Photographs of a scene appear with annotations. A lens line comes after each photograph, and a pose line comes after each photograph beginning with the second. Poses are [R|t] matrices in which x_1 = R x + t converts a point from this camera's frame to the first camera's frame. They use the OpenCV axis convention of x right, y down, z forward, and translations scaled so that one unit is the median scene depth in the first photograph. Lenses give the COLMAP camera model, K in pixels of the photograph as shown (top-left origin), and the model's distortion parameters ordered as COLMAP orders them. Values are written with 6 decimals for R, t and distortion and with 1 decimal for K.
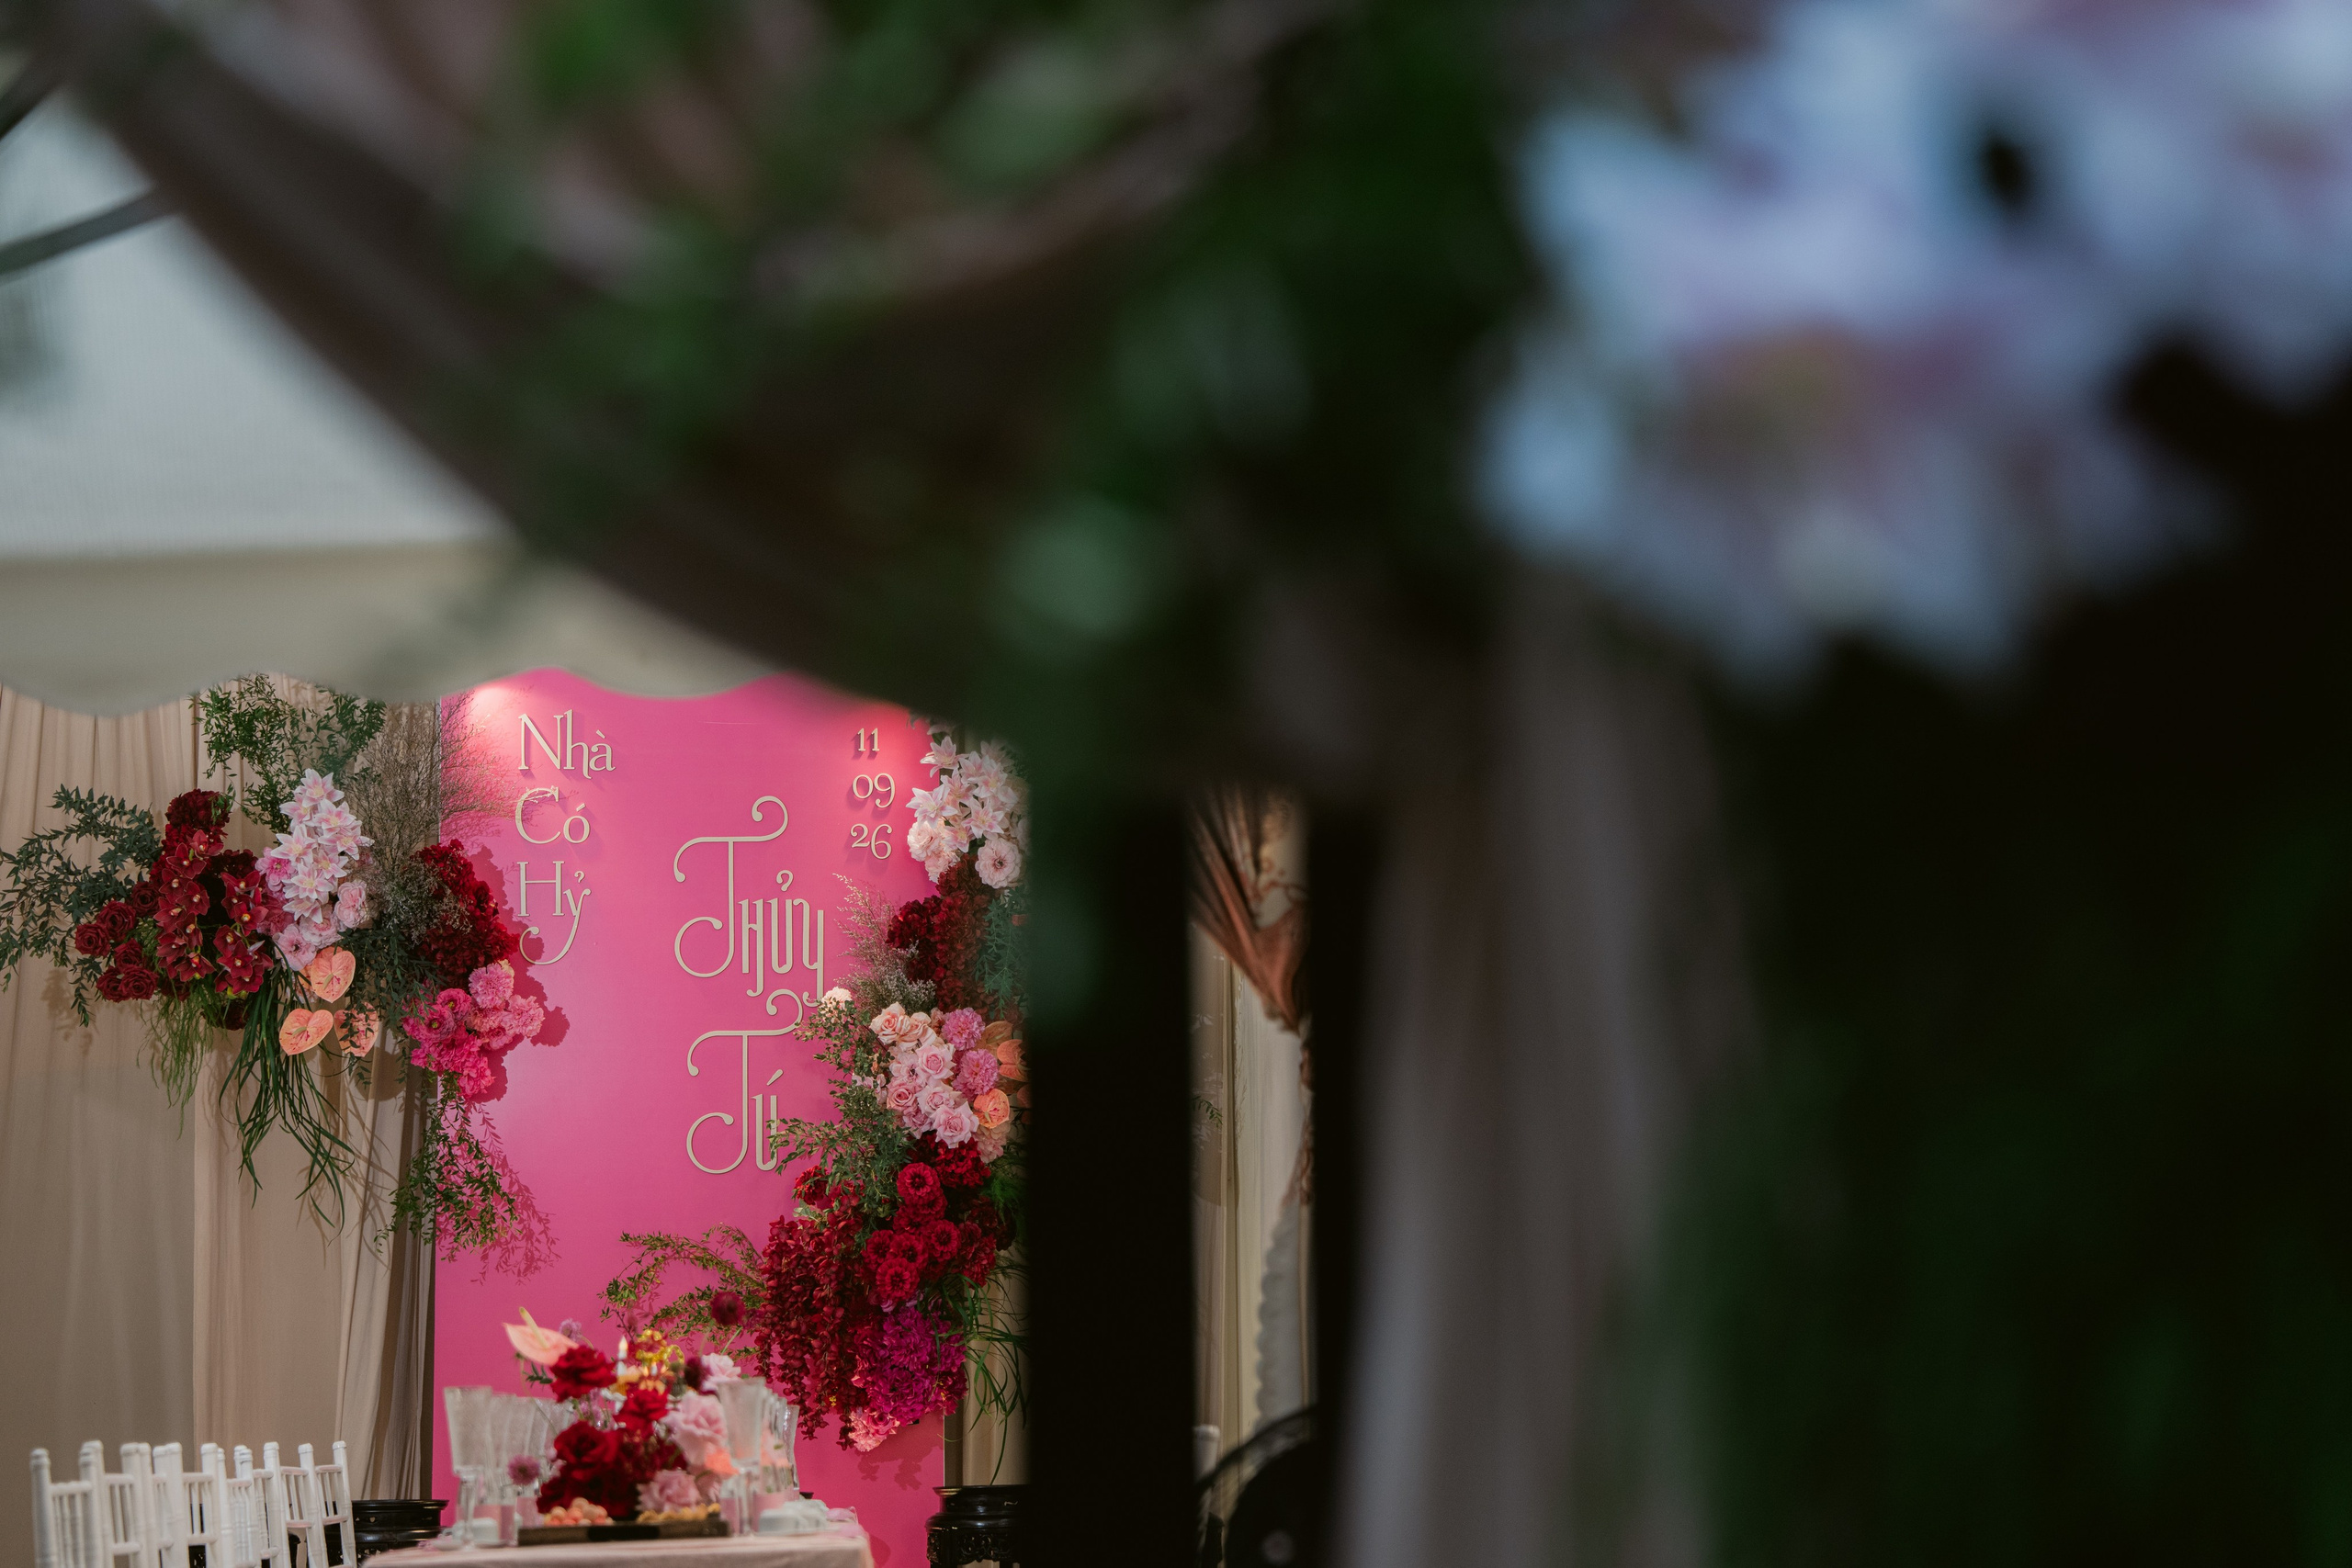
lens RADIAL K [[4677.9, 0, 1133.8], [0, 4677.9, 781.1], [0, 0, 1]] dist [0.356685, -0.072503]
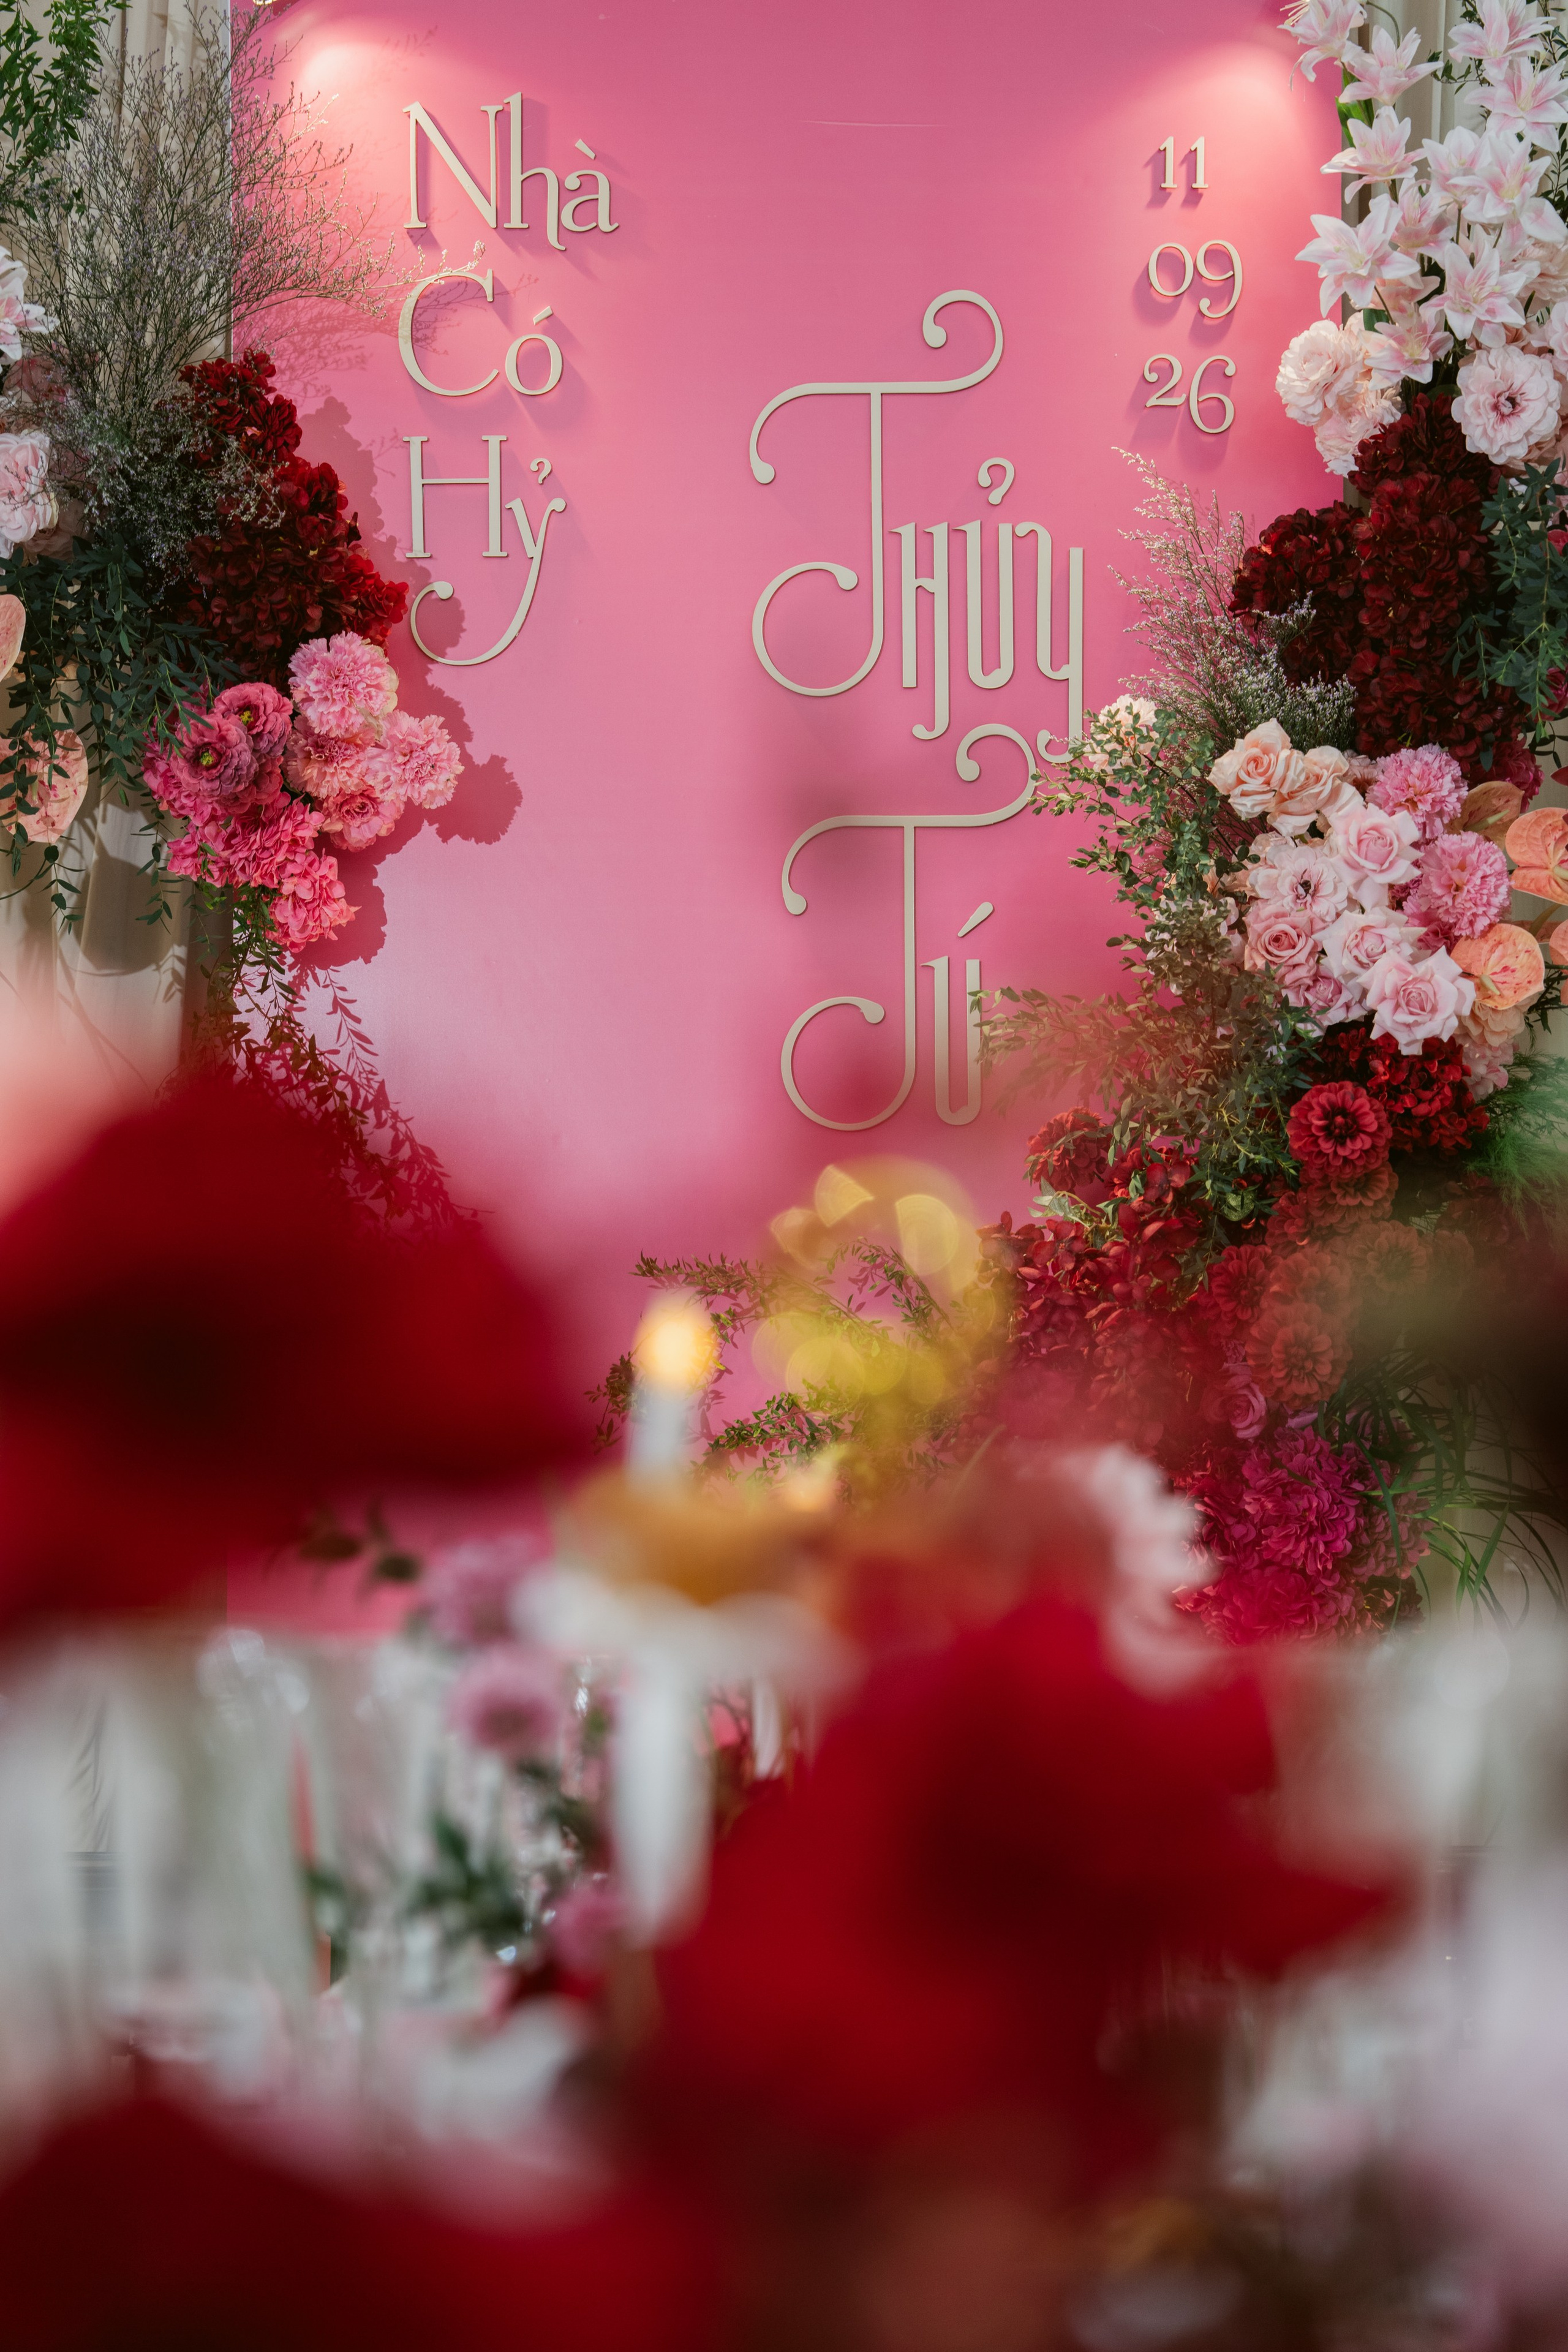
lens RADIAL K [[4678.4, 0, 784.0], [0, 4678.4, 1176.0], [0, 0, 1]] dist [0.356685, -0.072503]
pose [[0.996984, 0.001621, -0.077595, -0.060959], [0.001180, 0.999350, 0.036030, 0.072497], [0.077603, -0.036013, 0.996334, 0.561849]]
